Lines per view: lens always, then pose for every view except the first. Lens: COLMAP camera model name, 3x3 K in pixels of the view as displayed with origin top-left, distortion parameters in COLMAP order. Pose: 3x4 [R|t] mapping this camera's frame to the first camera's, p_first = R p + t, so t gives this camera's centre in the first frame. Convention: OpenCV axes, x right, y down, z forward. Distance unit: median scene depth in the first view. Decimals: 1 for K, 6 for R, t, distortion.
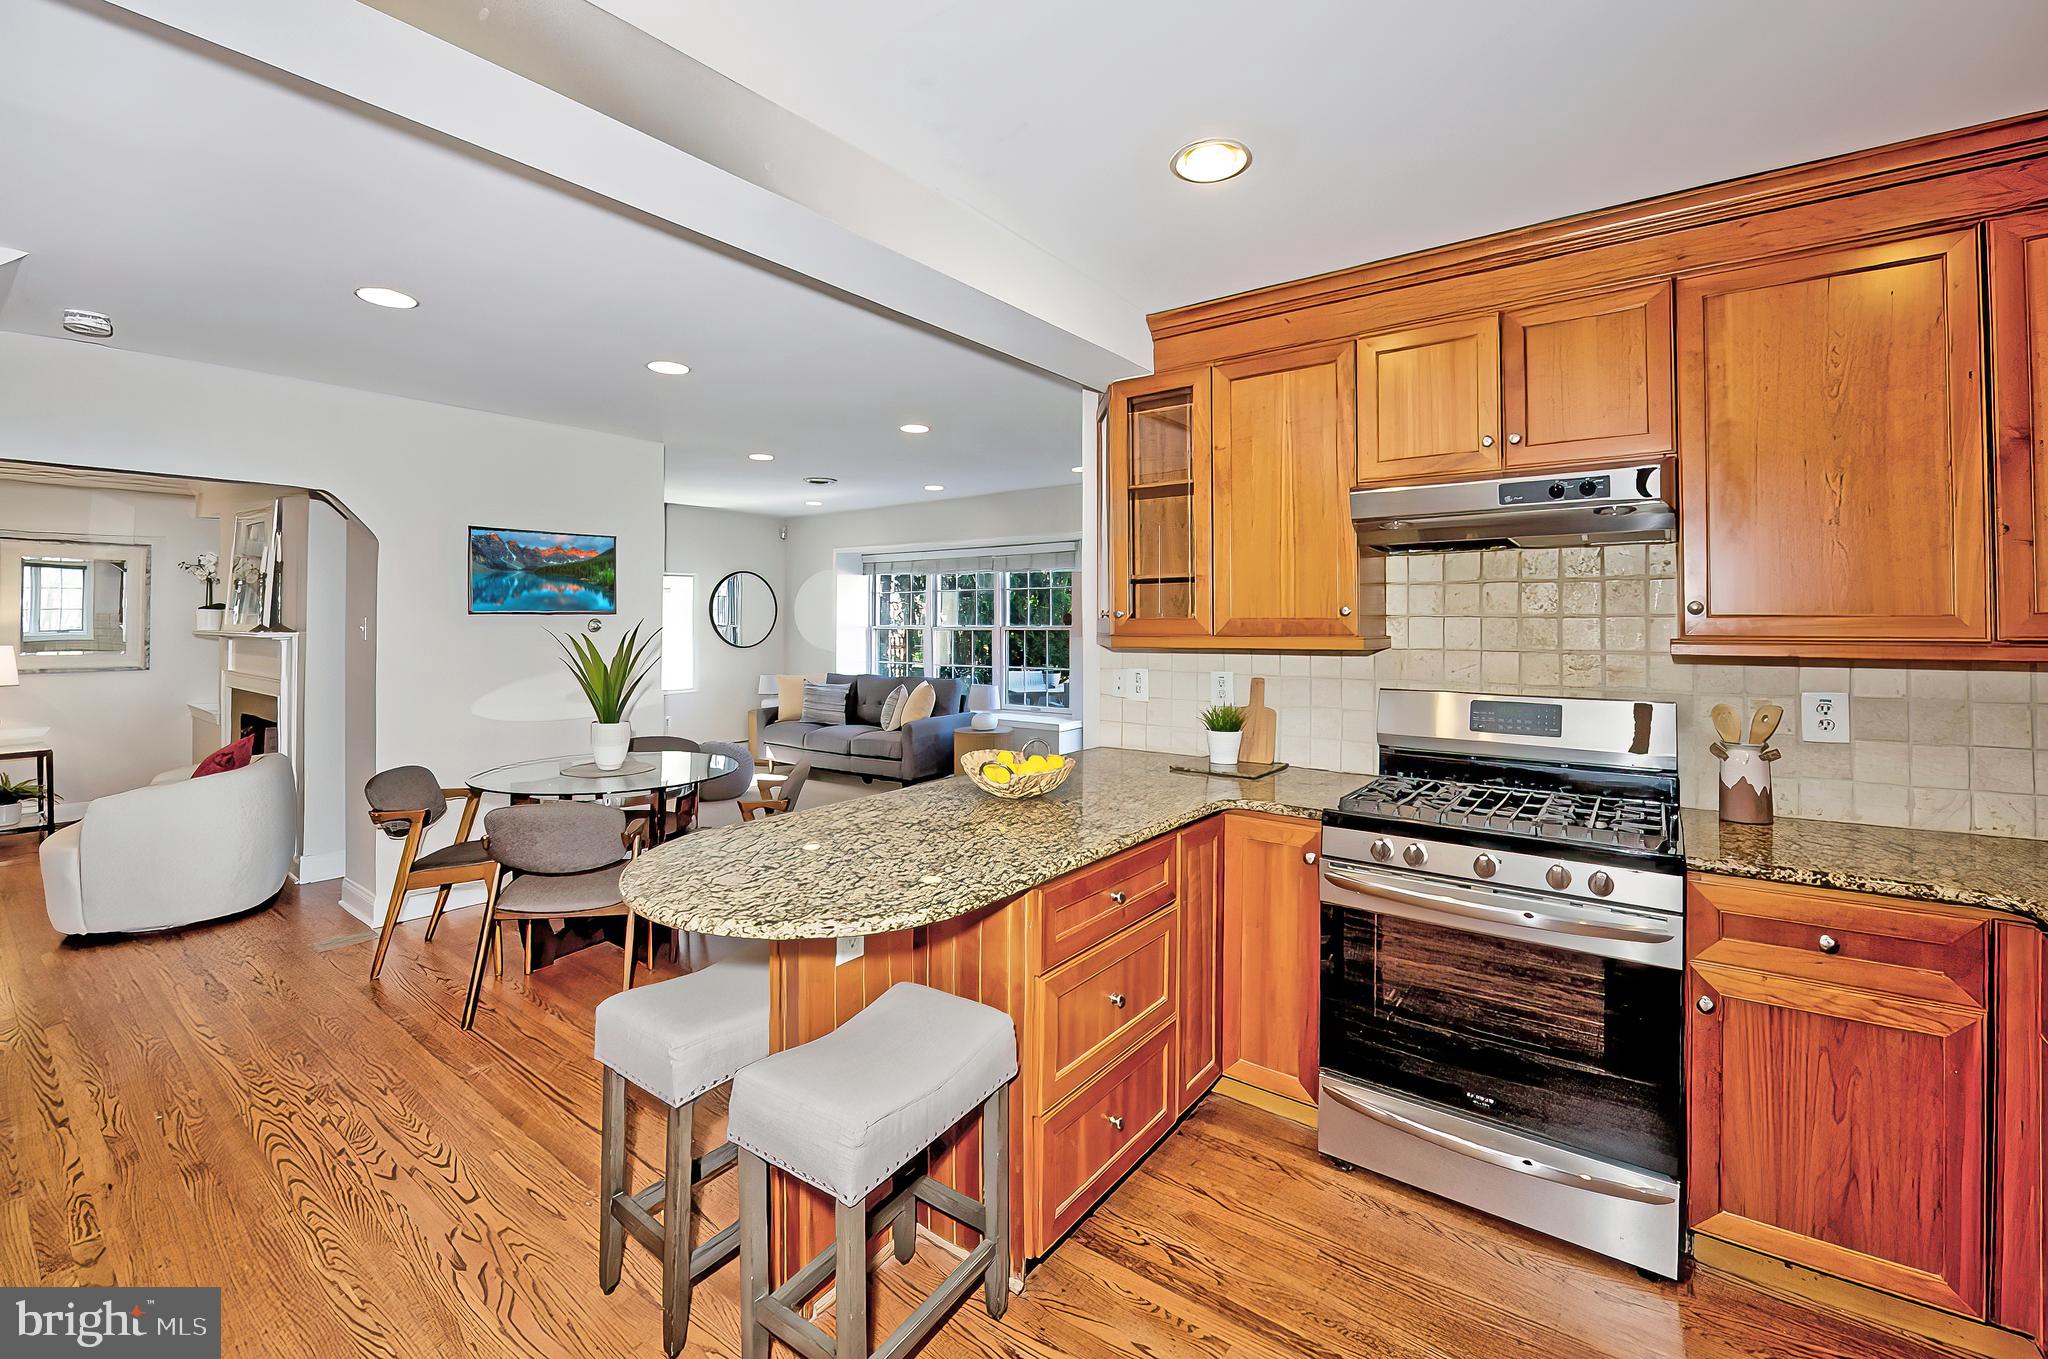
lens RADIAL K [[843.6, 0, 1039.3], [0, 843.6, 610.2], [0, 0, 1]] dist [-0.014219, -0.001857]
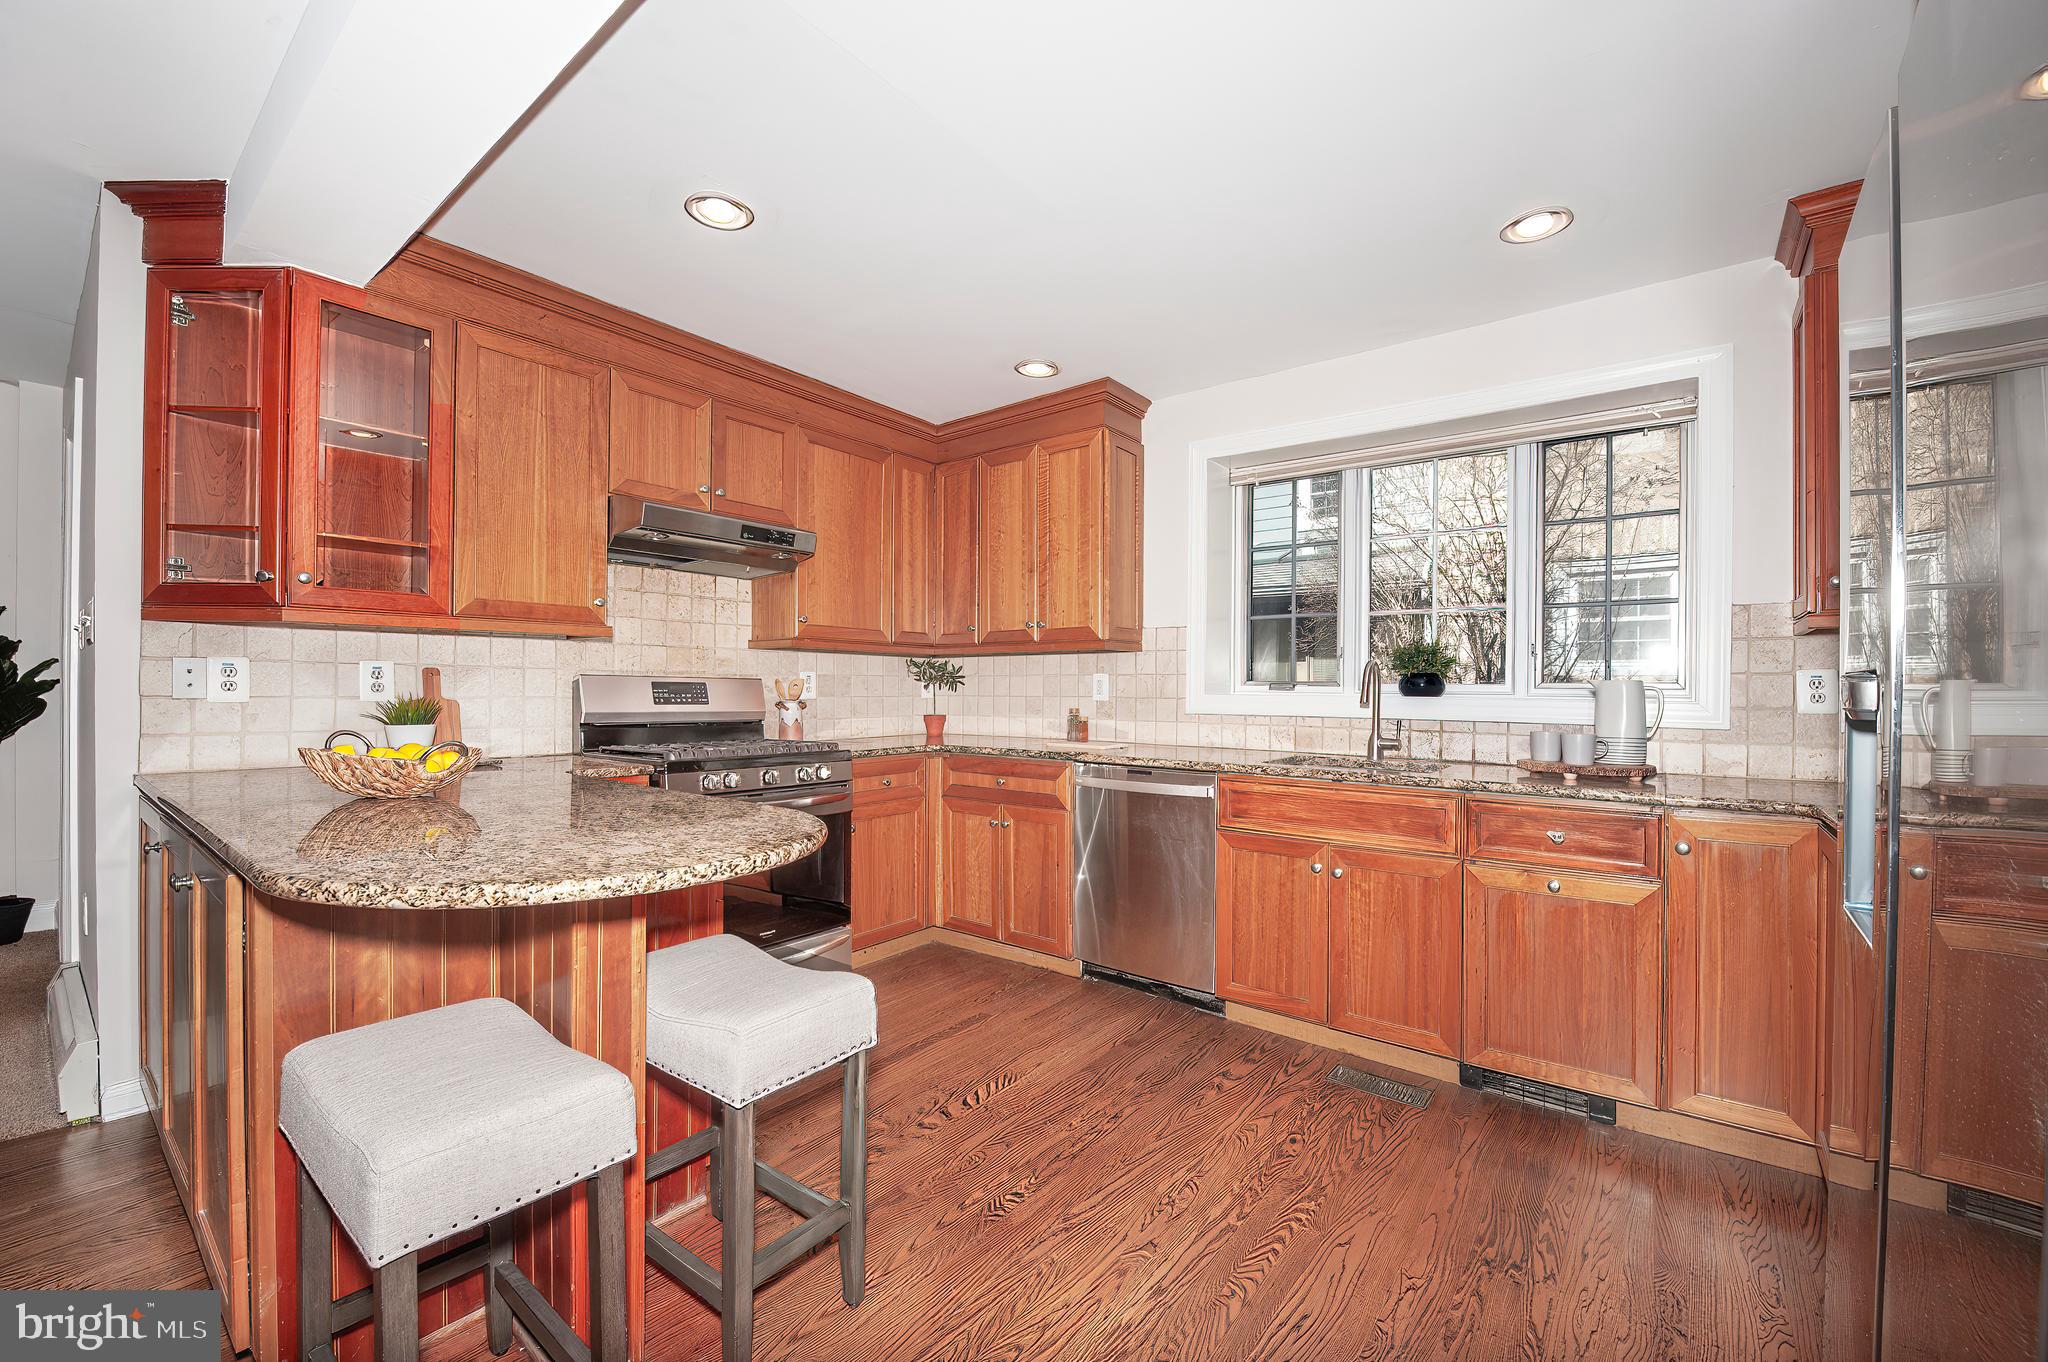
lens RADIAL K [[820.9, 0, 1008.0], [0, 820.9, 698.7], [0, 0, 1]] dist [-0.017048, -0.000233]
pose [[0.059776, -0.009564, 0.998166, -0.407233], [-0.026518, 0.999586, 0.011166, 0.059954], [-0.997860, -0.027137, 0.059498, 0.215968]]
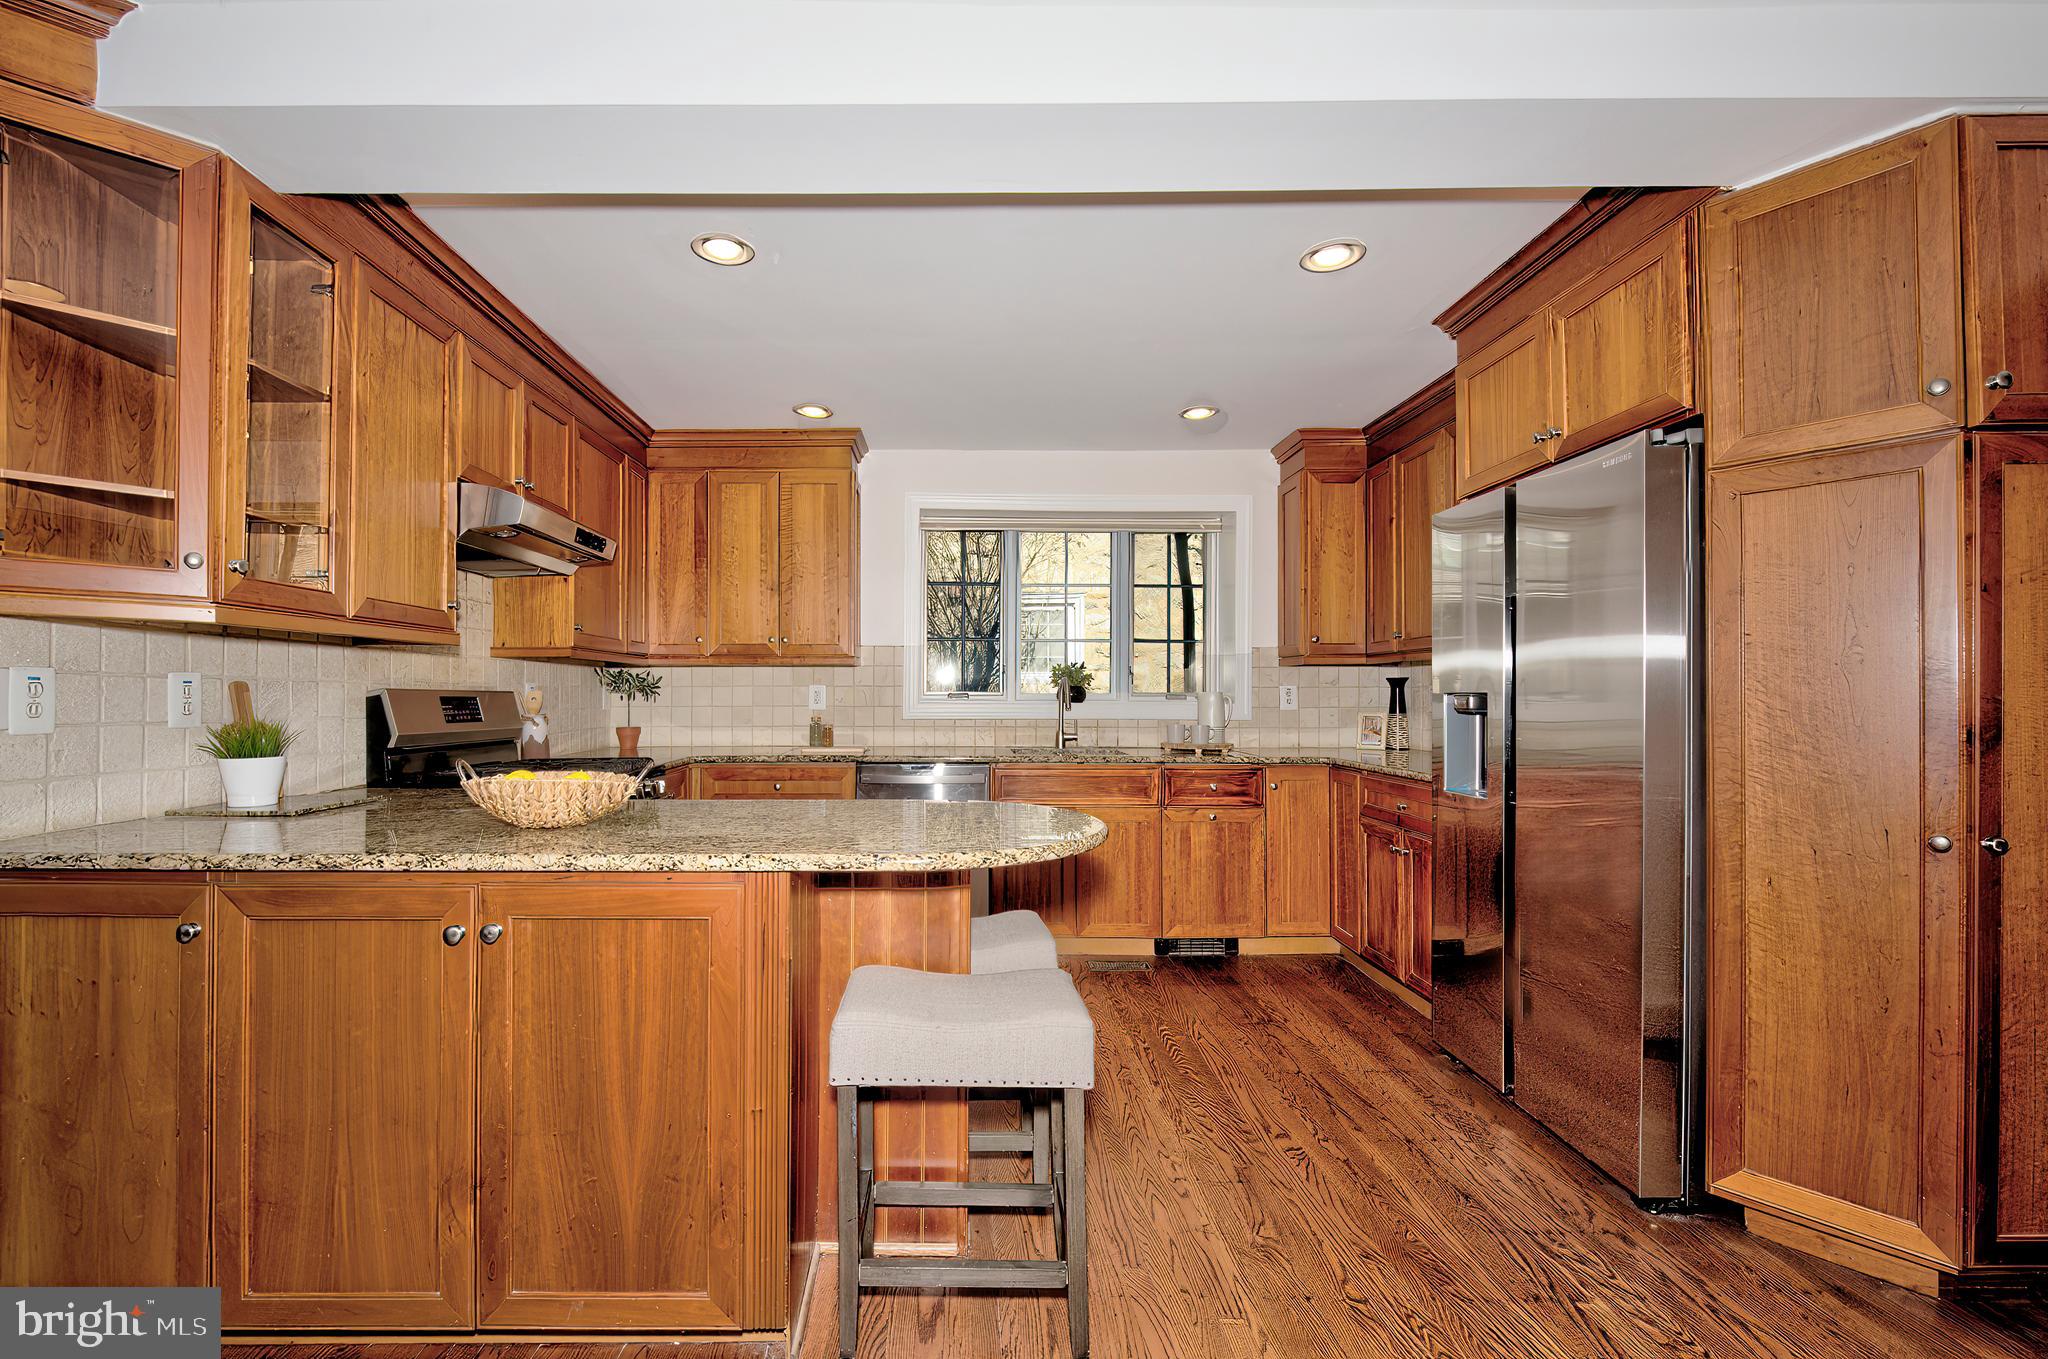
lens RADIAL K [[843.6, 0, 987.2], [0, 843.6, 716.4], [0, 0, 1]] dist [-0.014219, -0.001857]
pose [[-0.579326, -0.016932, 0.814920, -0.455274], [-0.013908, 0.999844, 0.010888, 0.063673], [-0.814978, -0.005026, -0.579471, 0.610877]]
